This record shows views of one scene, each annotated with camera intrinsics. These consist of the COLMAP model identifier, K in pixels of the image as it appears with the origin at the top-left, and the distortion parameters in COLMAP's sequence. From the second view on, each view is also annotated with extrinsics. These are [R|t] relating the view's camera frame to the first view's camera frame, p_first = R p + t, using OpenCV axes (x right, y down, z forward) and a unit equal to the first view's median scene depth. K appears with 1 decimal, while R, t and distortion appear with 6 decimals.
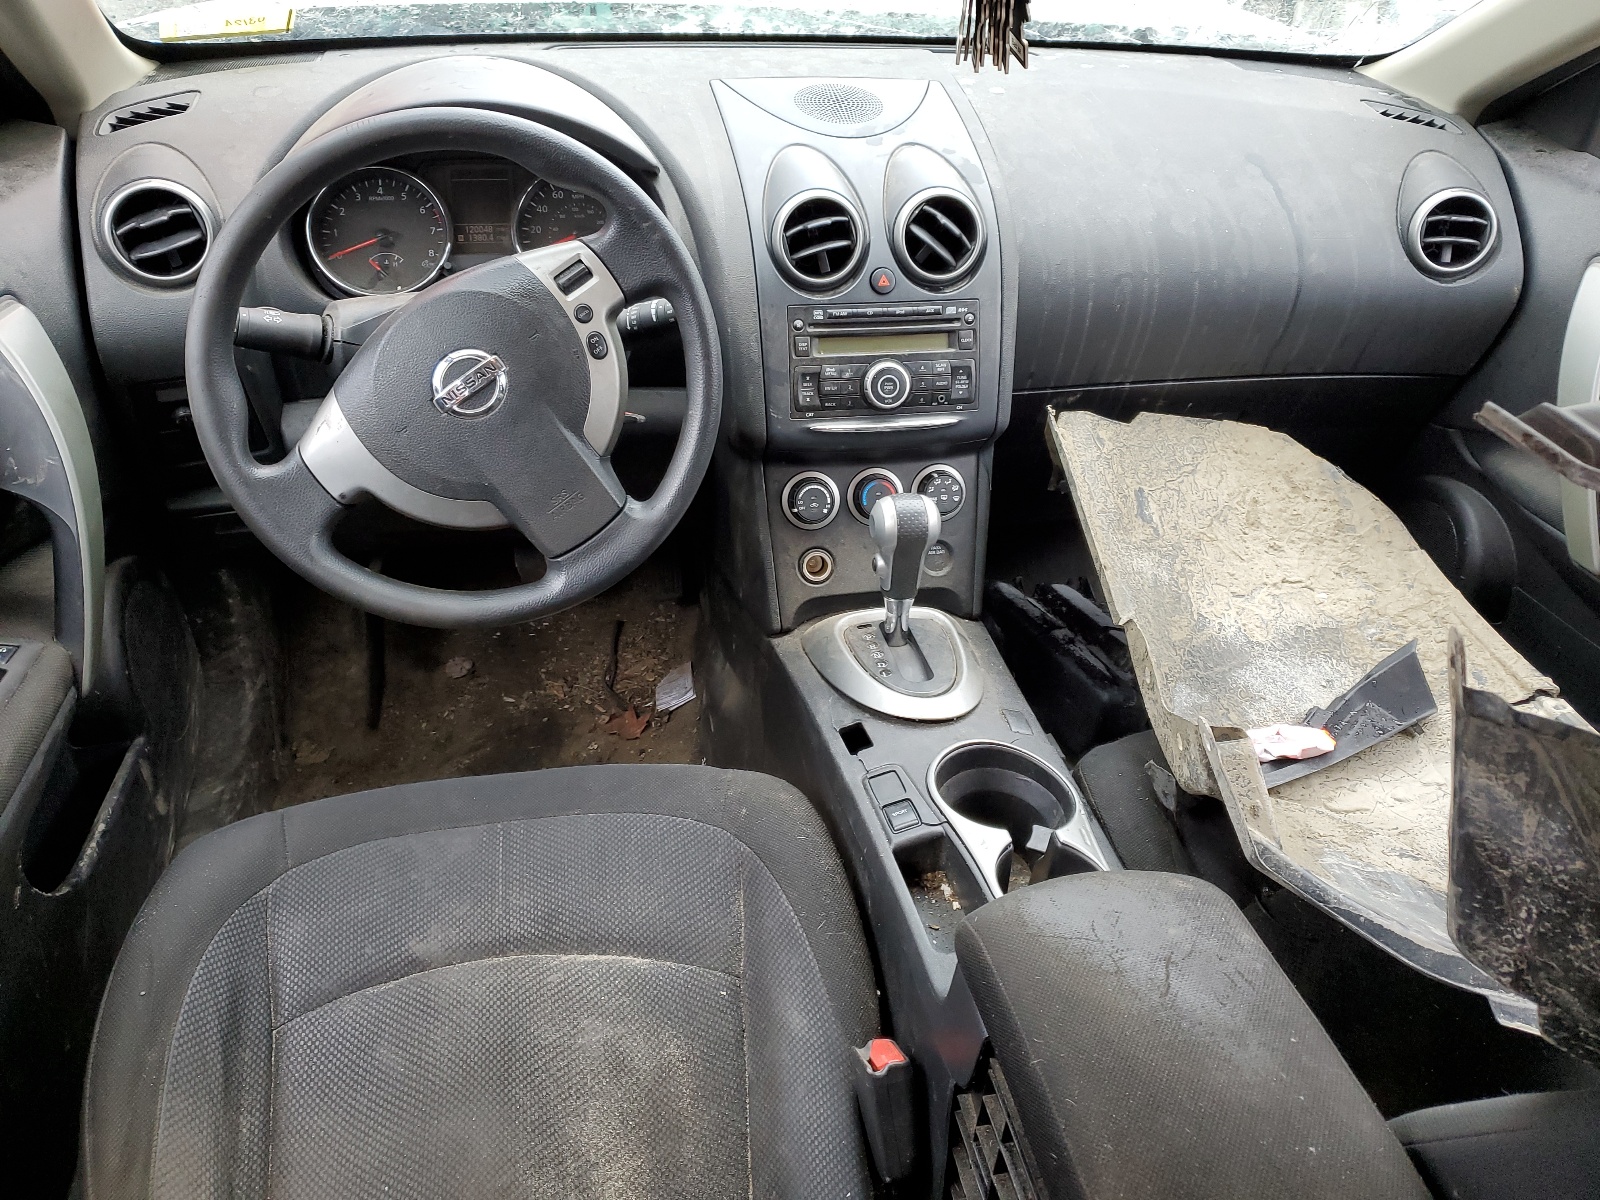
lens RADIAL K [[1190.0, 0, 800.0], [0, 1190.0, 600.0], [0, 0, 1]] dist [0.065304, 0.001736]
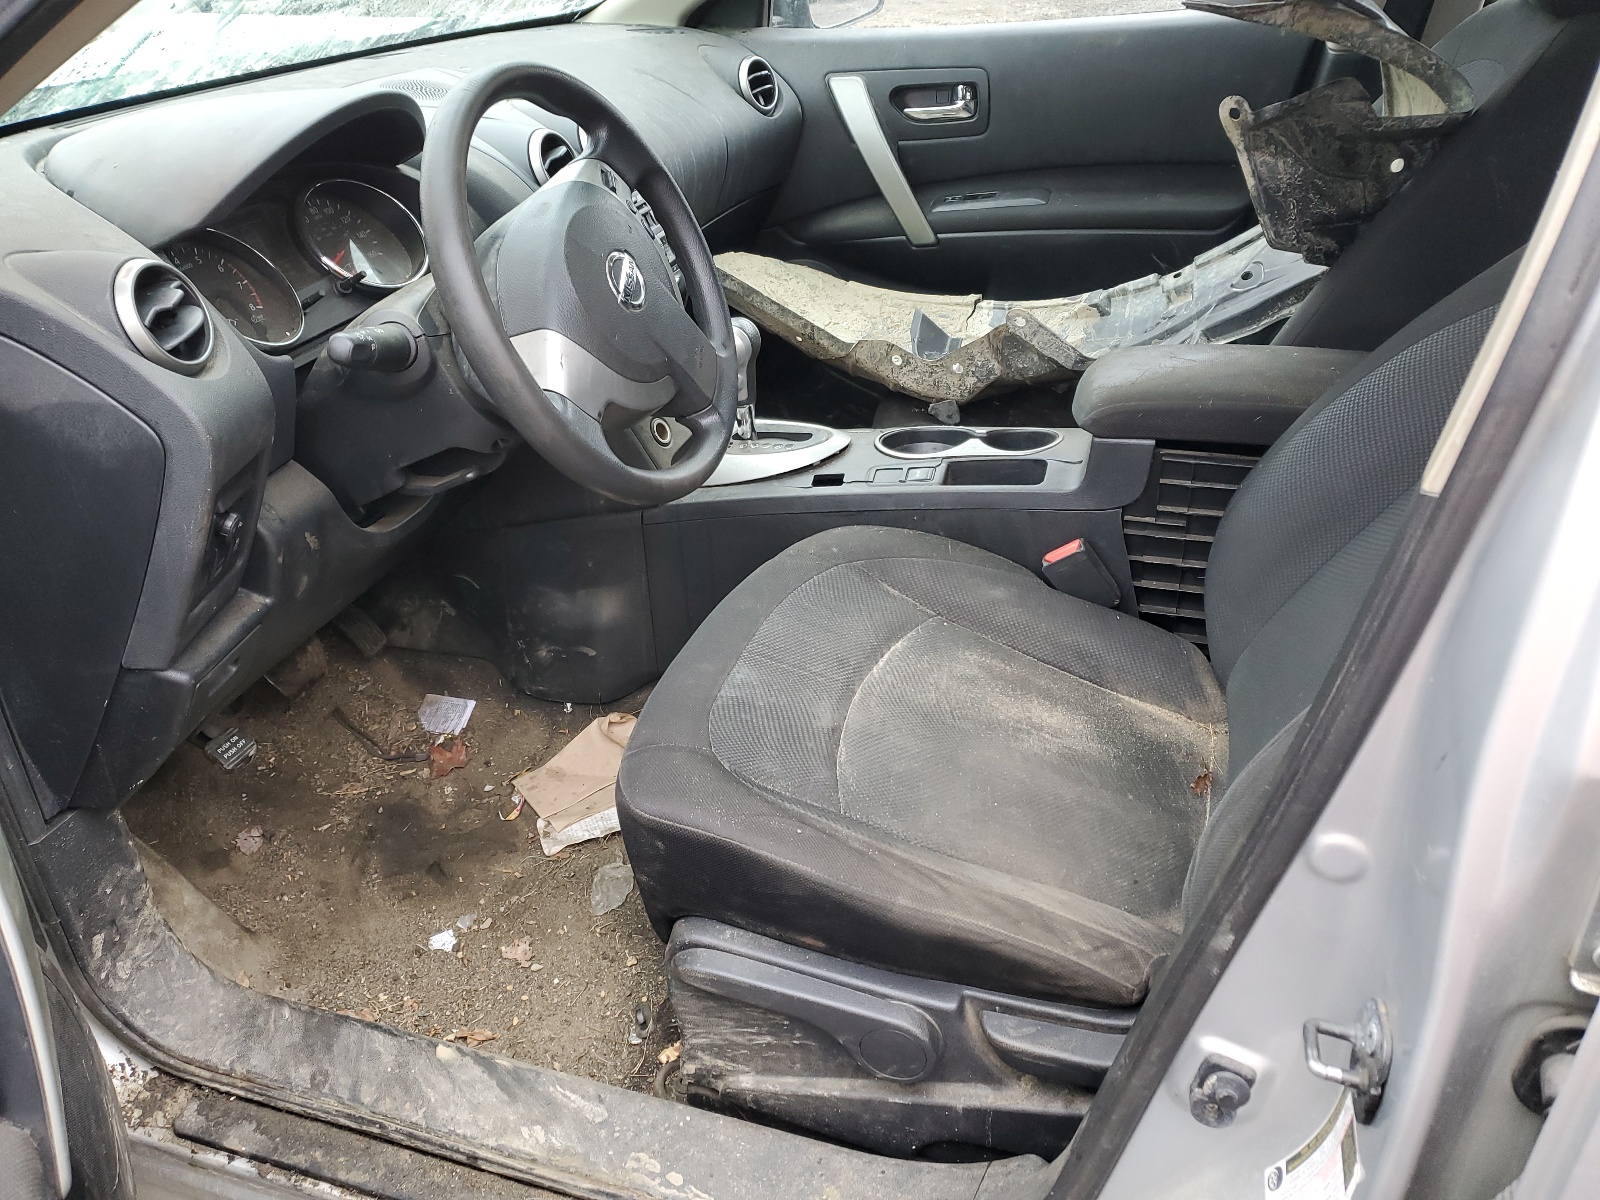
lens RADIAL K [[1190.0, 0, 800.0], [0, 1190.0, 600.0], [0, 0, 1]] dist [0.065304, 0.001736]
pose [[0.507691, -0.514518, 0.691028, -0.901198], [0.555779, 0.808465, 0.193633, -0.049611], [-0.658300, 0.285753, 0.696409, 0.108568]]
